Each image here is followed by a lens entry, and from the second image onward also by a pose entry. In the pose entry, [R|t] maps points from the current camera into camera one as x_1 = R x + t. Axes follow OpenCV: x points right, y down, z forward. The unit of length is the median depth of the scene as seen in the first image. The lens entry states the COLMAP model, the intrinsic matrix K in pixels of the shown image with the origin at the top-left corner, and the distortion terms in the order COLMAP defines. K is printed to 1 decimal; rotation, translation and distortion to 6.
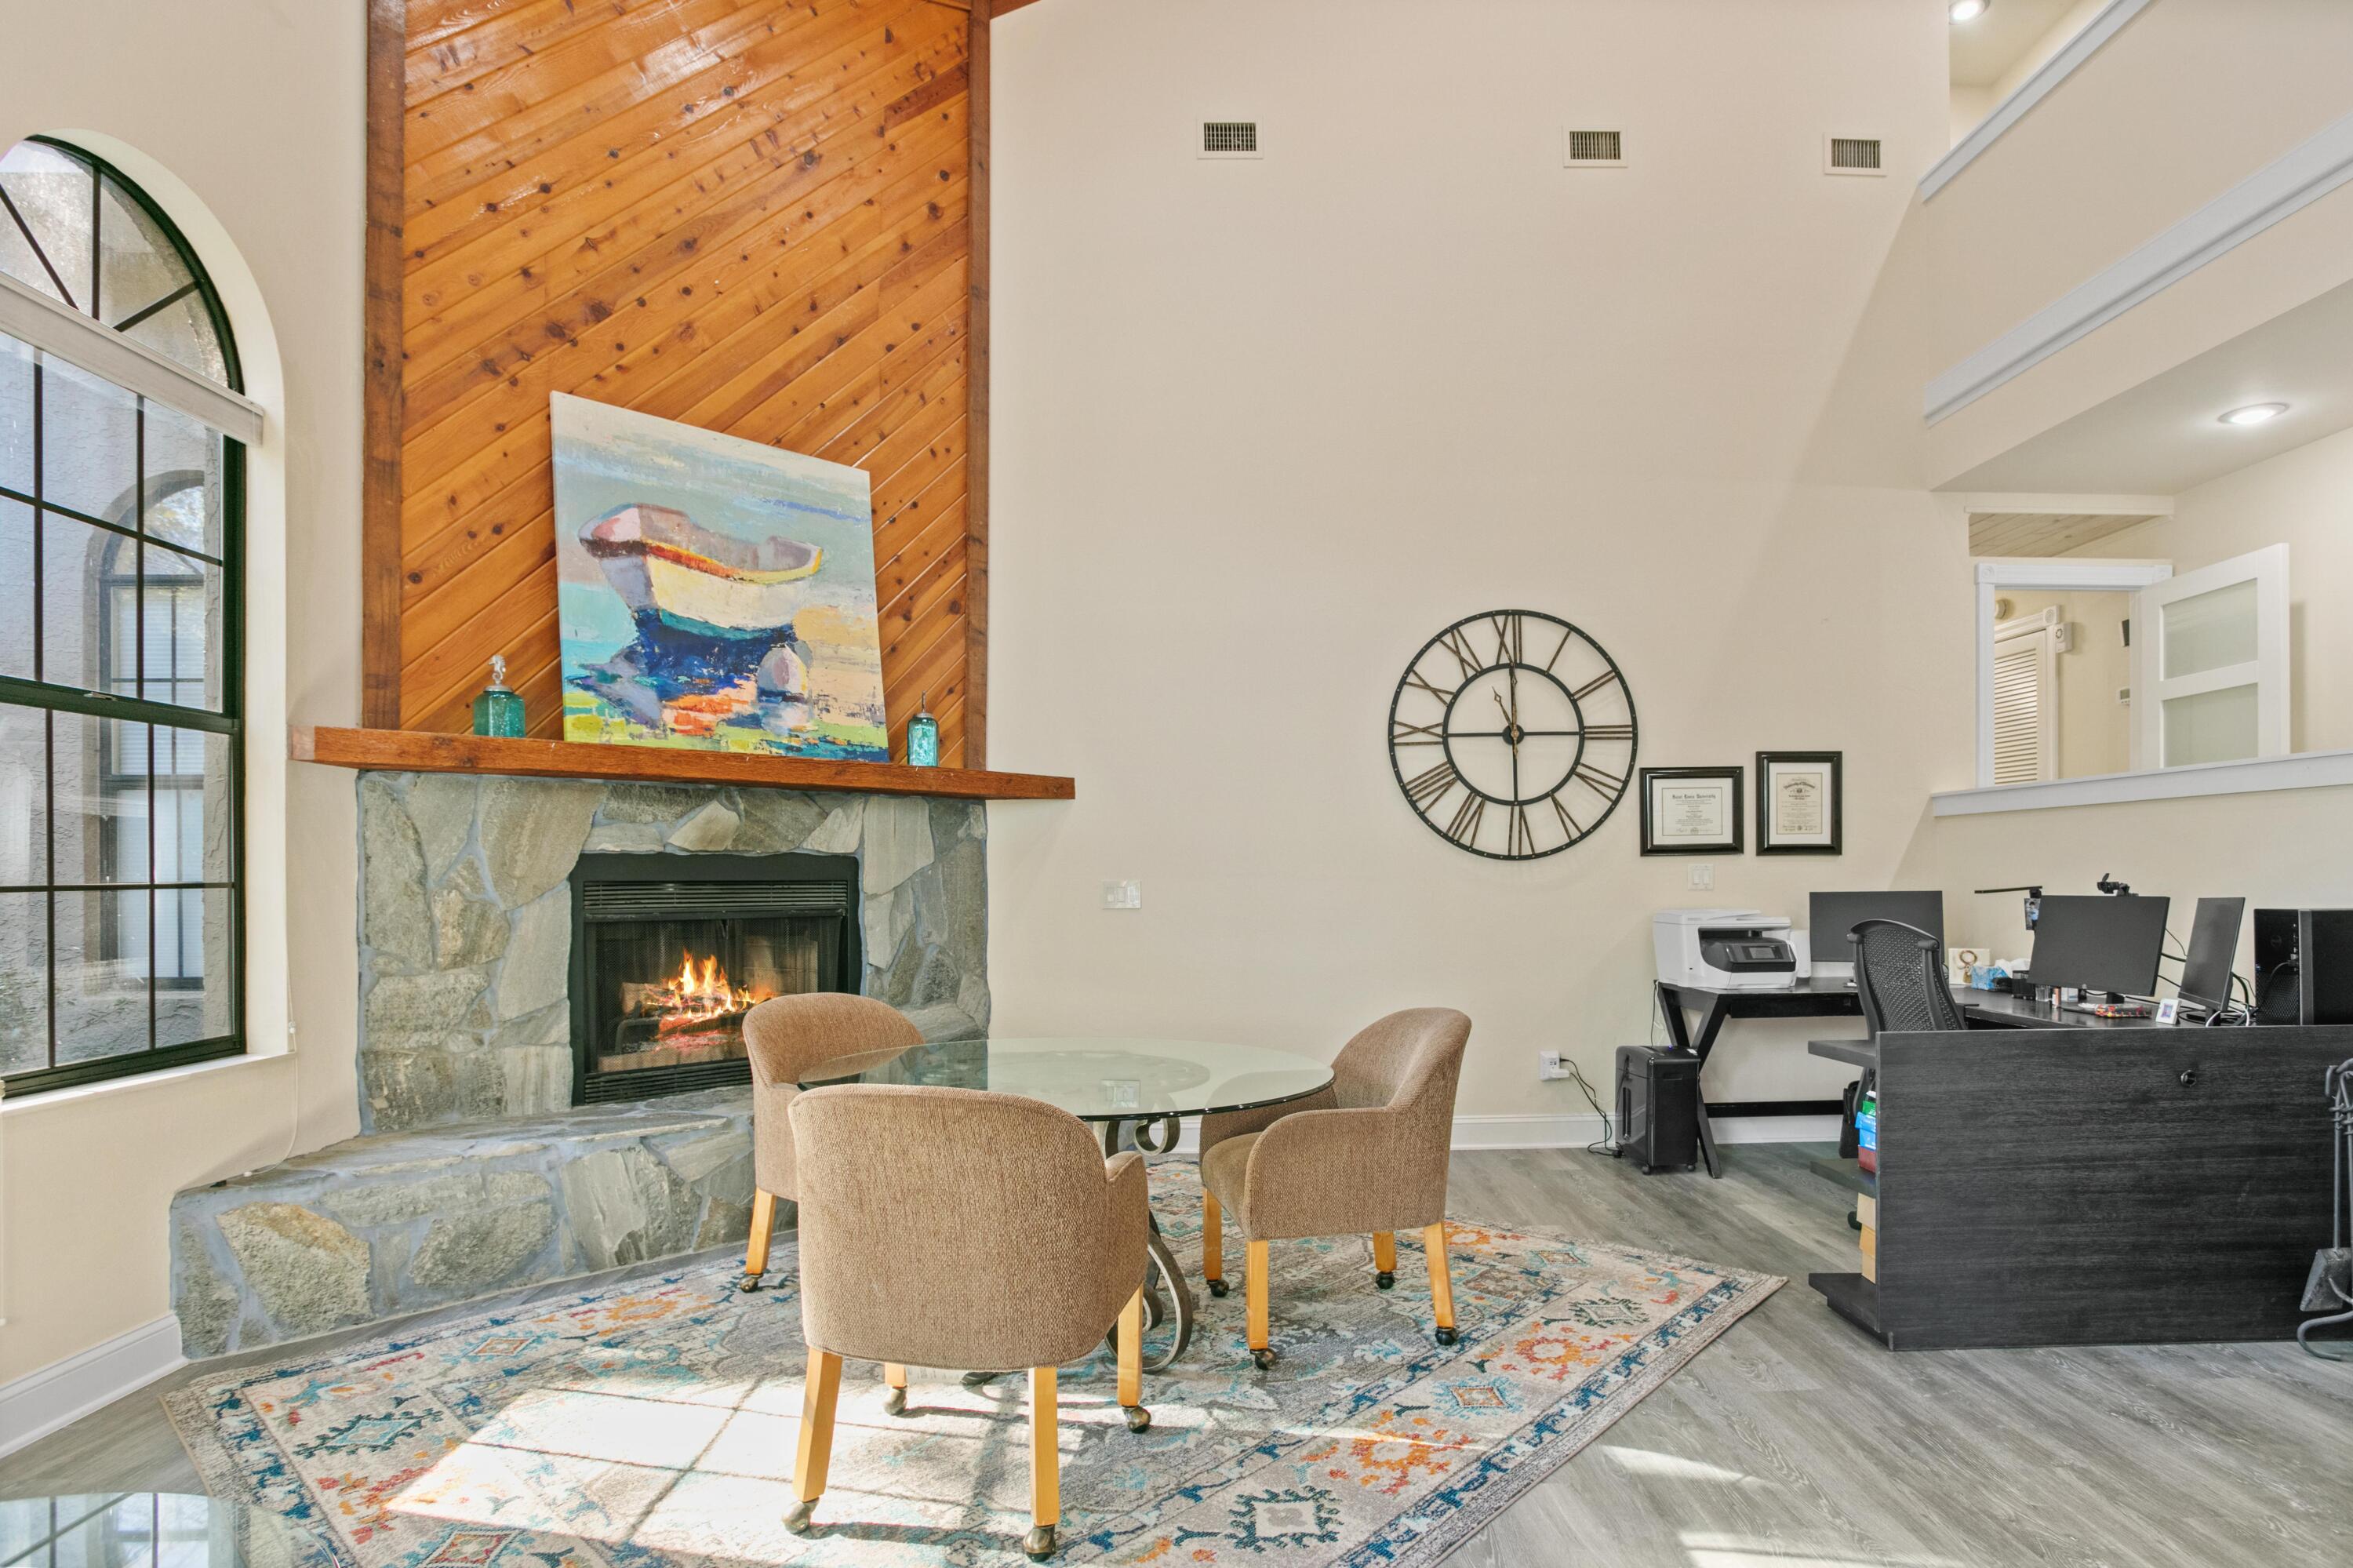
lens RADIAL K [[1229.3, 0, 1190.8], [0, 1229.3, 896.1], [0, 0, 1]] dist [-0.060082, 0.031517]
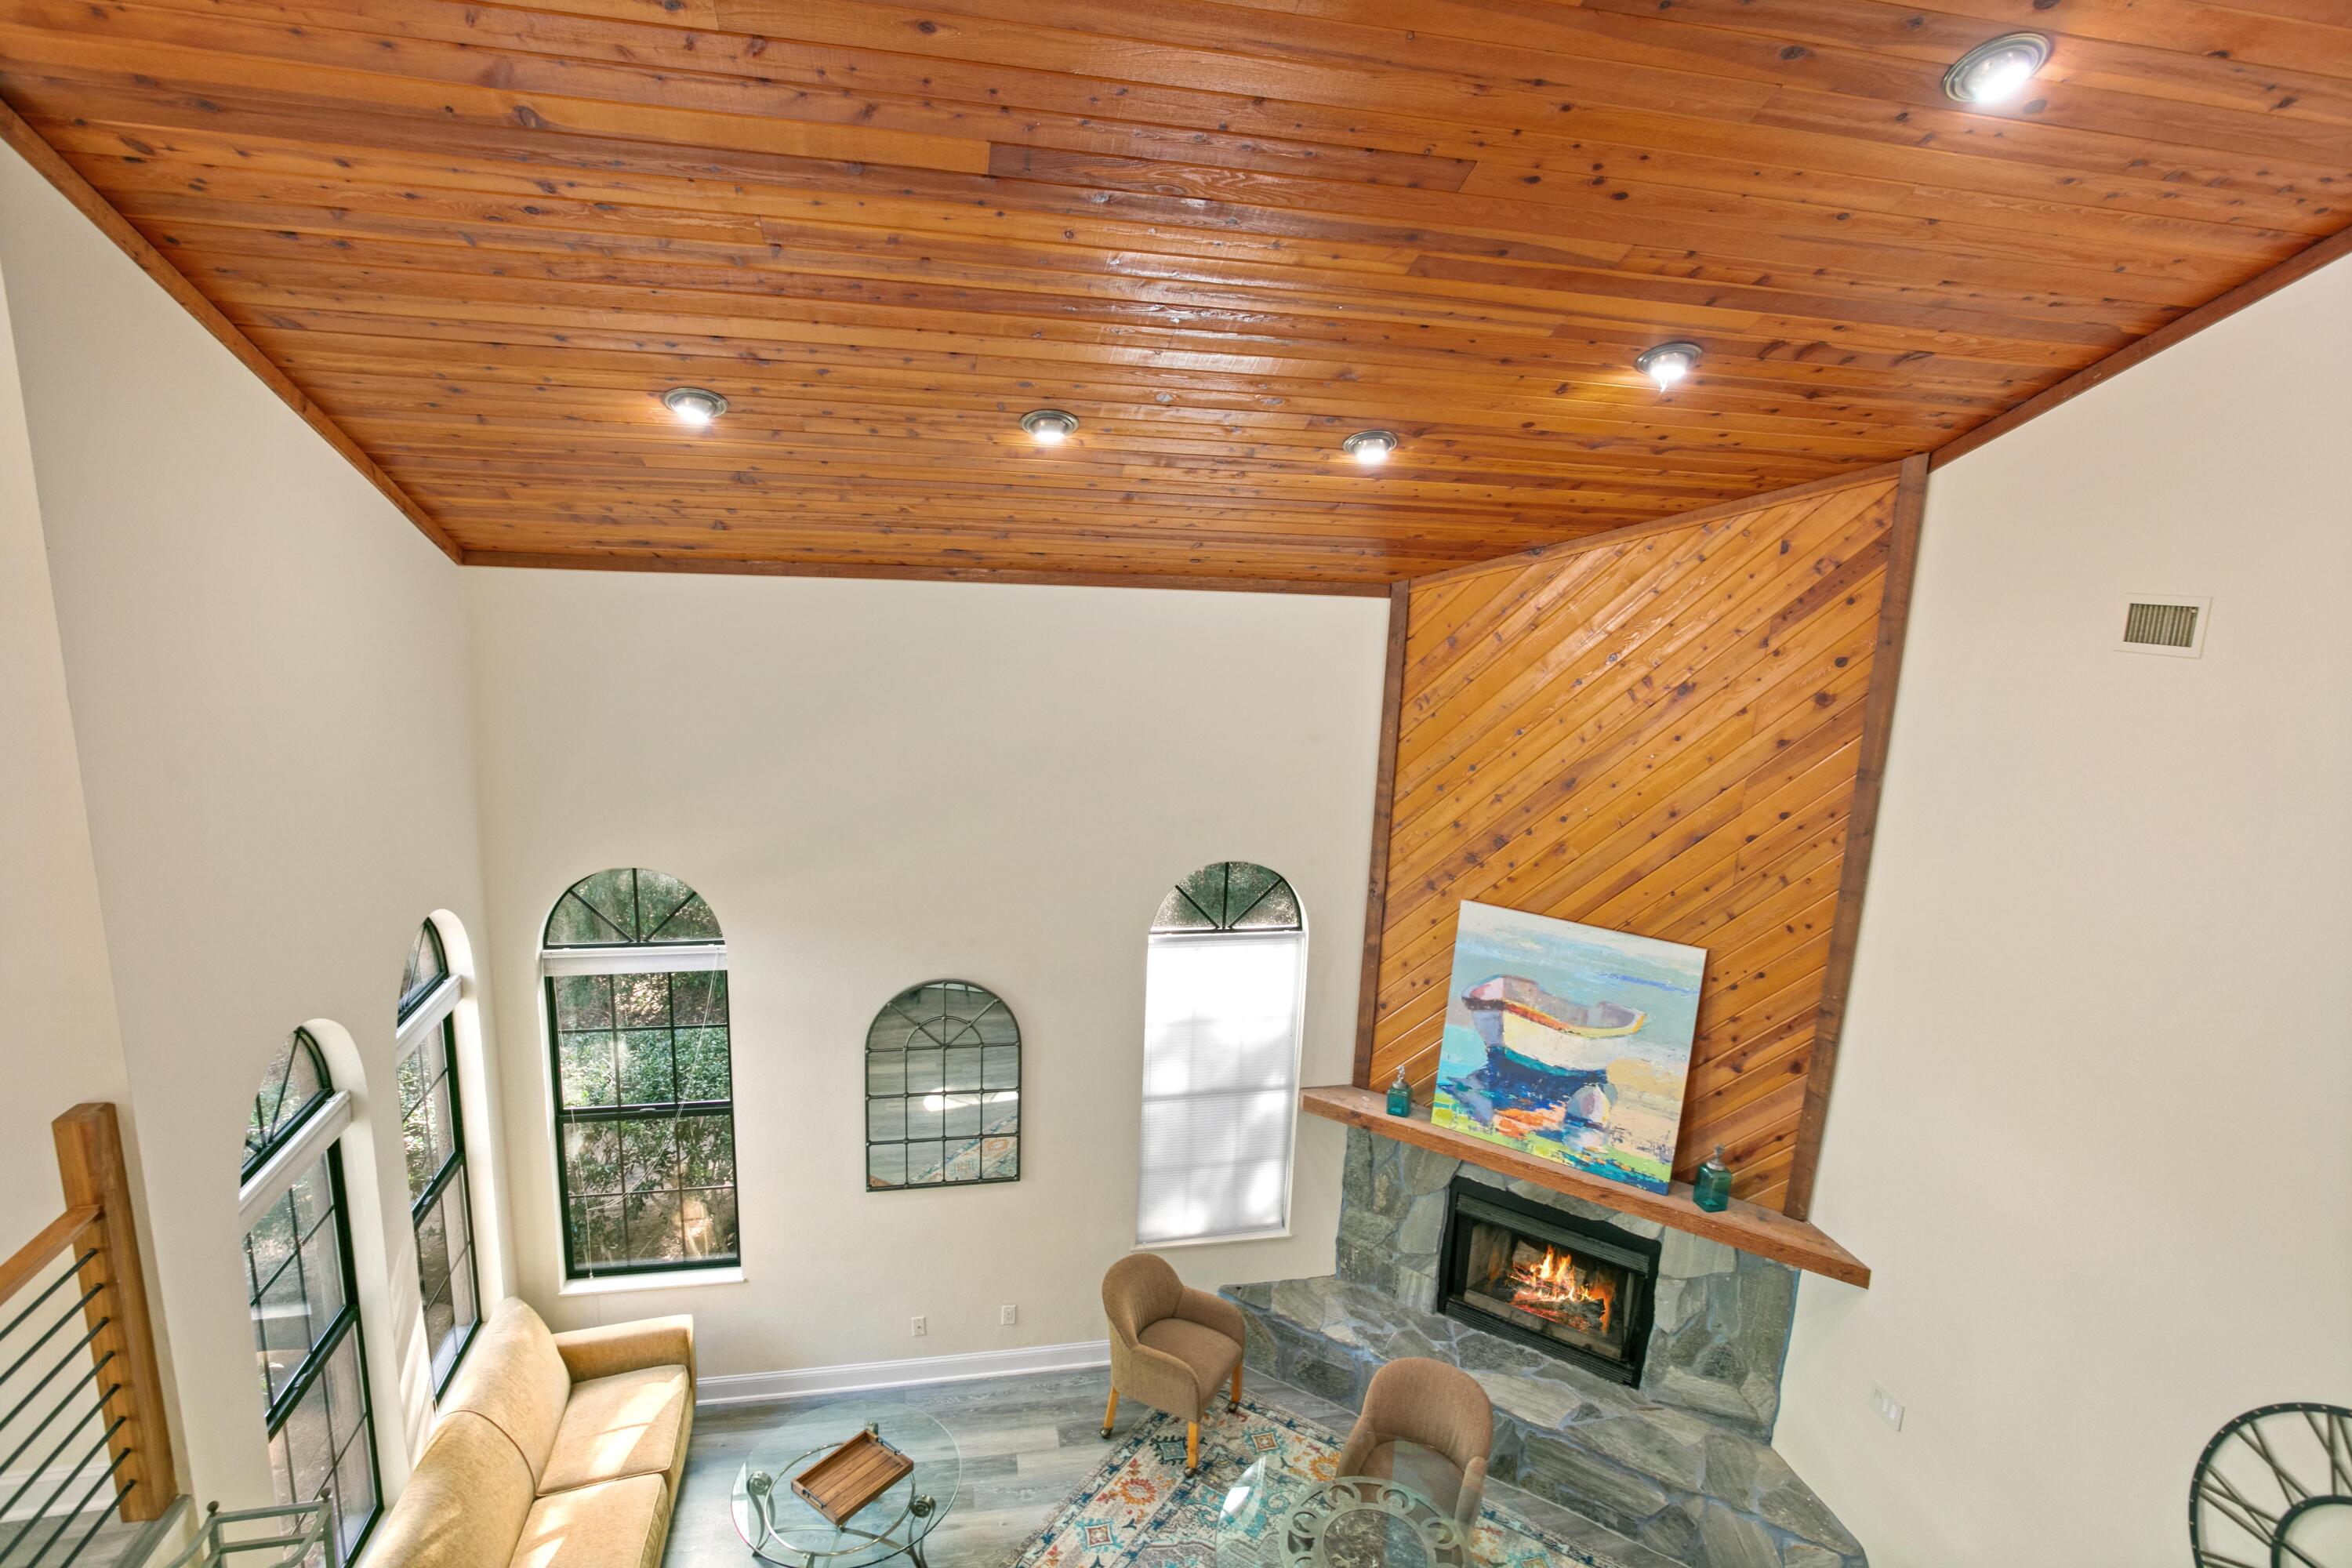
lens RADIAL K [[1207.6, 0, 1173.1], [0, 1207.6, 791.7], [0, 0, 1]] dist [-0.045448, 0.026886]
pose [[0.179340, 0.213945, -0.960242, 0.780441], [-0.046039, 0.976822, 0.209041, -0.786094], [0.982709, 0.006720, 0.185033, 0.320313]]
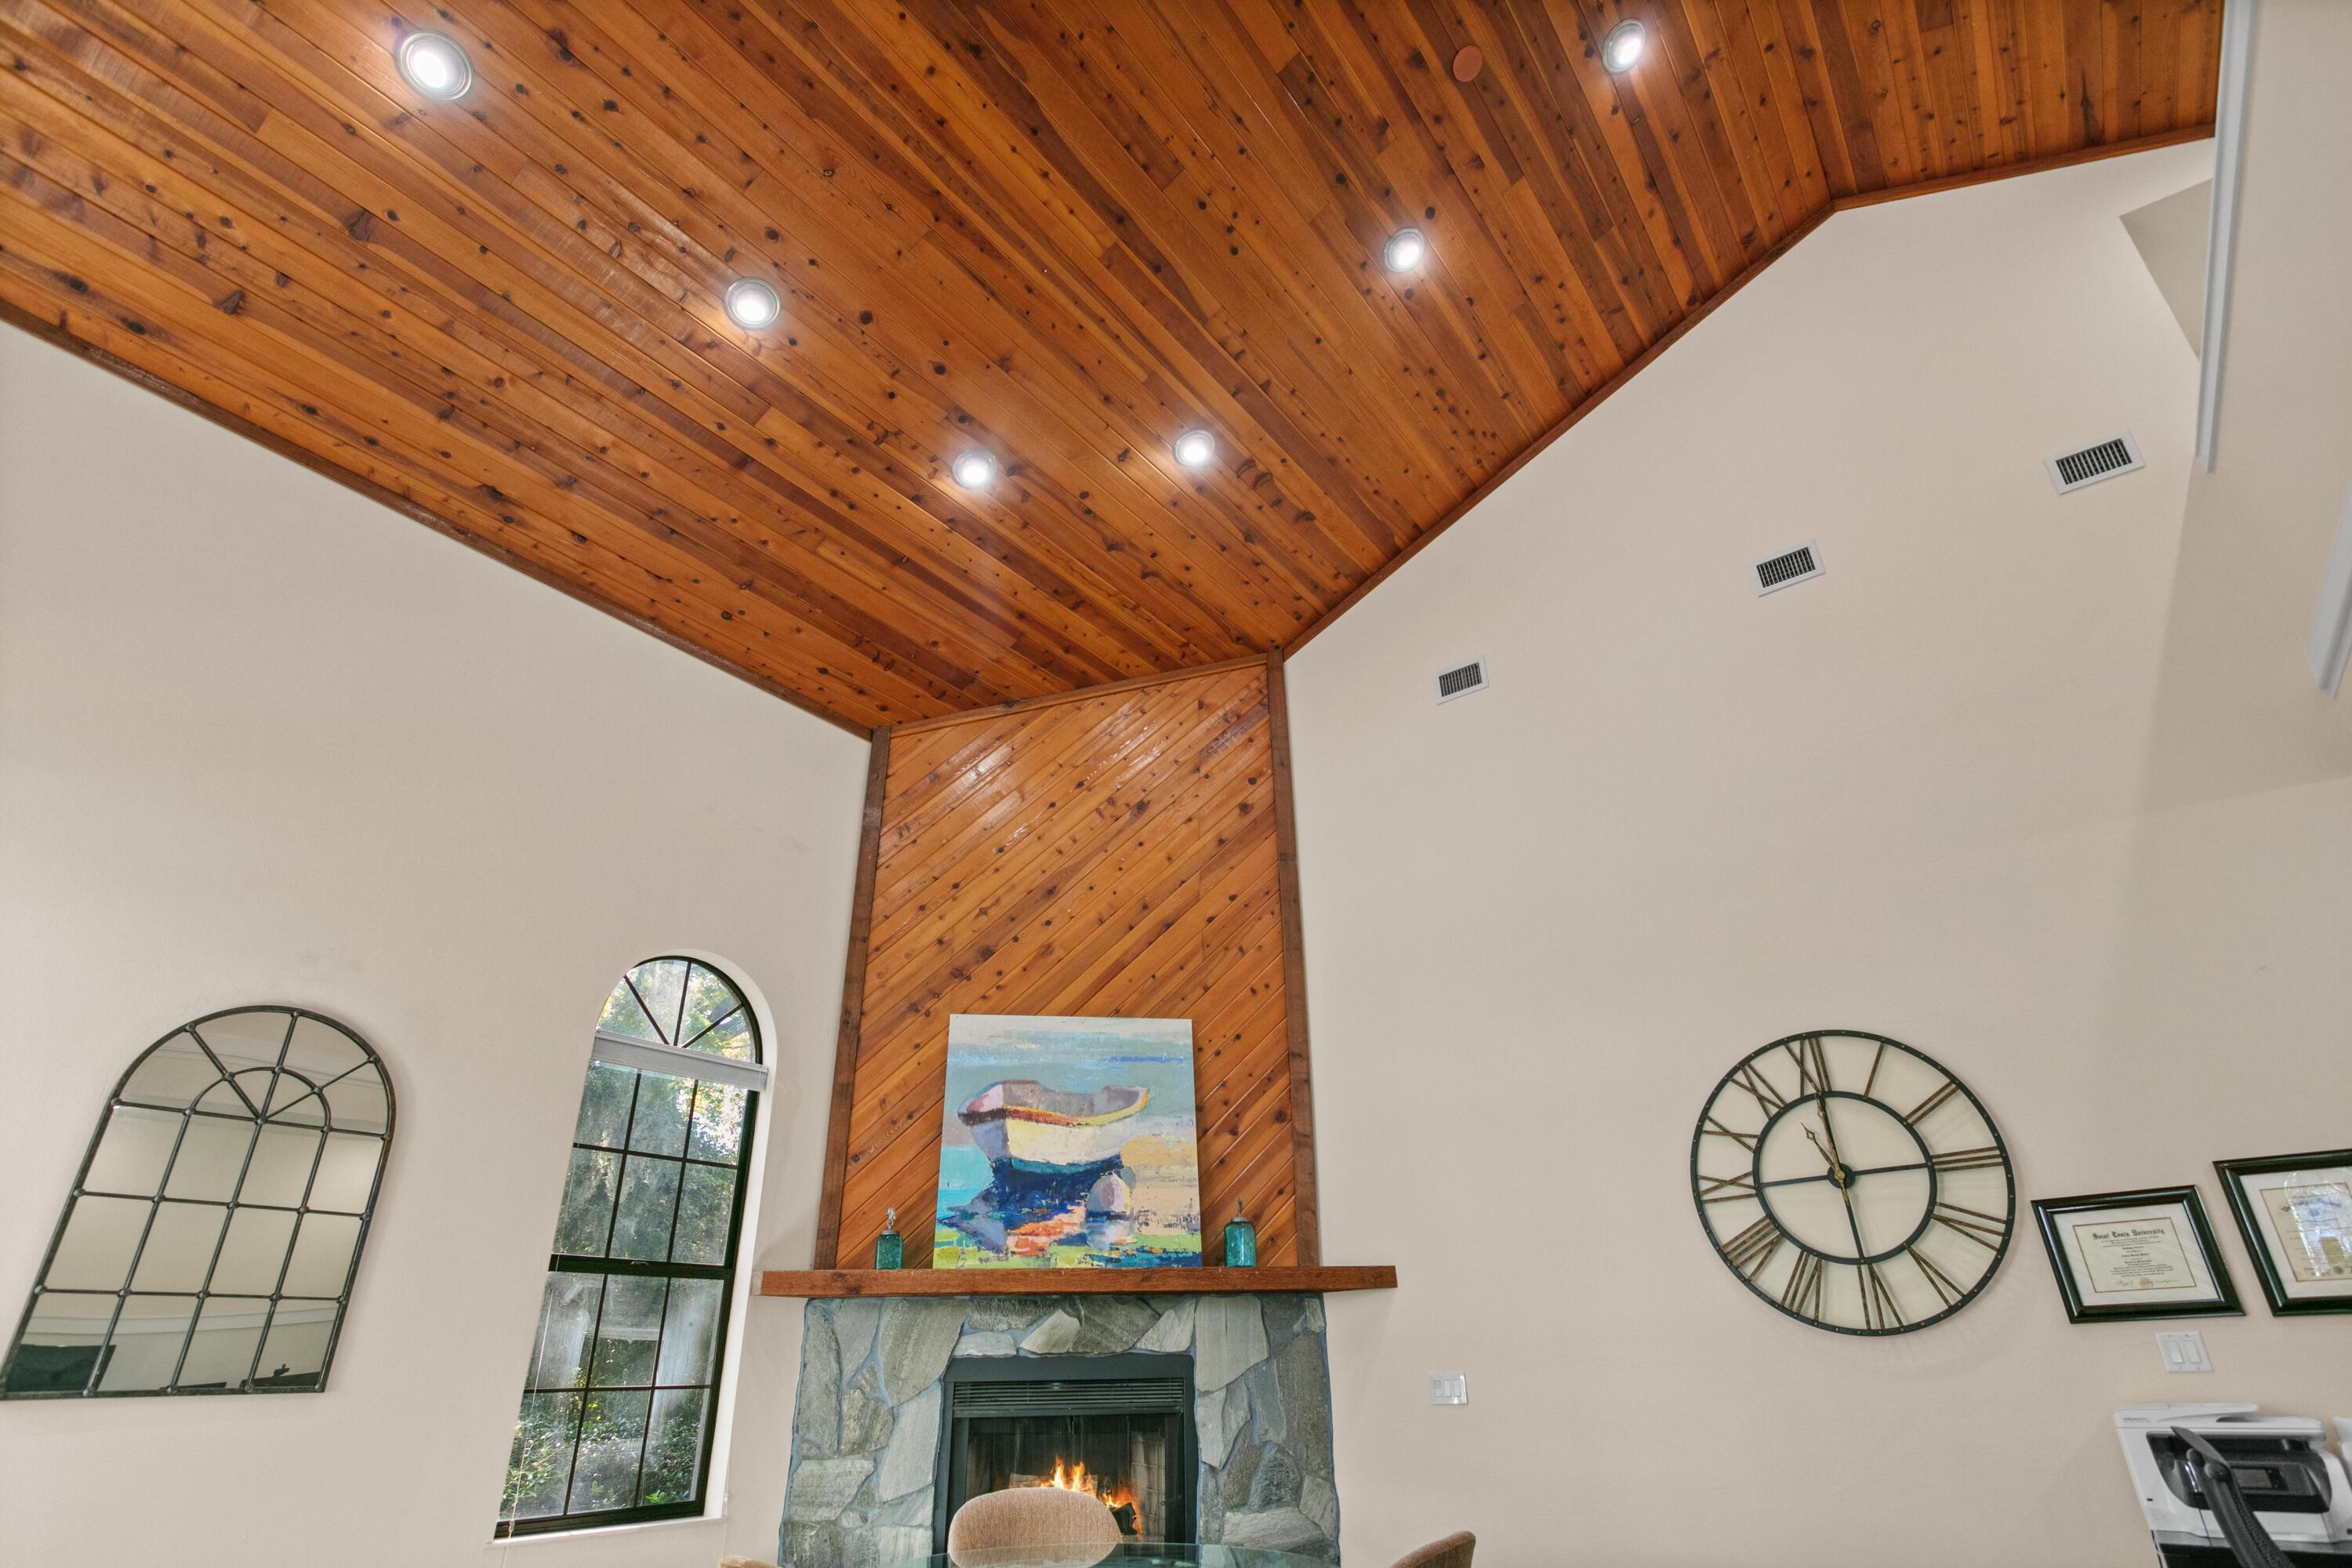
lens RADIAL K [[1207.6, 0, 1173.1], [0, 1207.6, 791.7], [0, 0, 1]] dist [-0.045448, 0.026886]
pose [[0.786895, -0.280429, -0.549688, 0.518503], [0.007002, 0.894778, -0.446457, -0.004521], [0.617048, 0.347465, 0.706060, 0.032836]]
